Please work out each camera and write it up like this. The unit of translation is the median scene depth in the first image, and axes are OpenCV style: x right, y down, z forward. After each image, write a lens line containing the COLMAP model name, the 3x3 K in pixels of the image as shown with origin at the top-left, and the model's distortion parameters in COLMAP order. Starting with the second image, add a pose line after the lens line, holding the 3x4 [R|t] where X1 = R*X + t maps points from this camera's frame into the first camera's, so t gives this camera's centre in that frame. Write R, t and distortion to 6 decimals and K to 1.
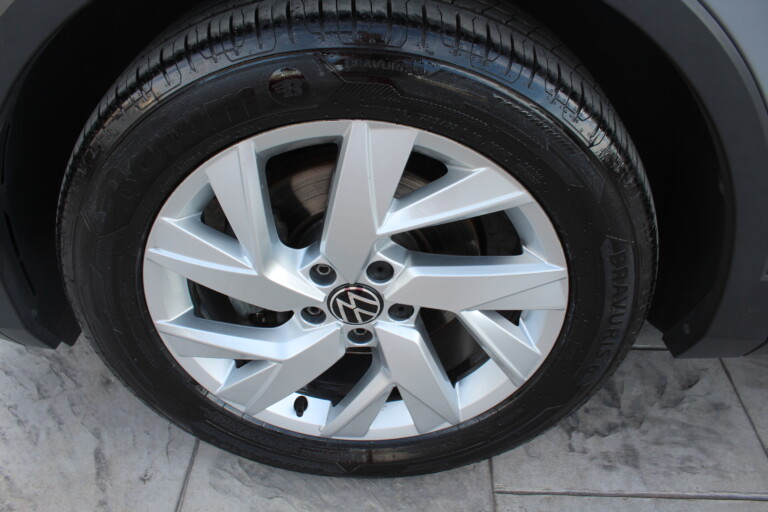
lens RADIAL K [[649.1, 0, 384.0], [0, 649.1, 256.0], [0, 0, 1]] dist [-0.177039, 0.142734]
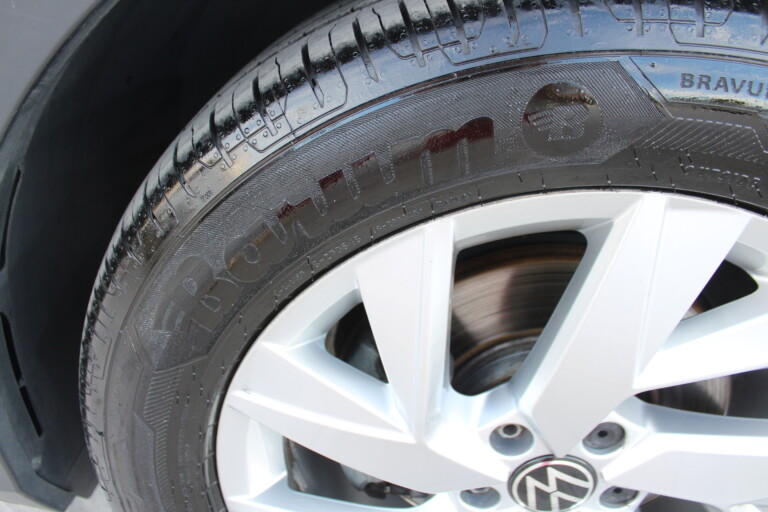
lens RADIAL K [[649.1, 0, 384.0], [0, 649.1, 256.0], [0, 0, 1]] dist [-0.177039, 0.142734]
pose [[0.998732, 0.038541, -0.032376, -0.231080], [-0.042361, 0.990991, -0.127054, -0.071533], [0.027188, 0.128265, 0.991367, 0.423824]]
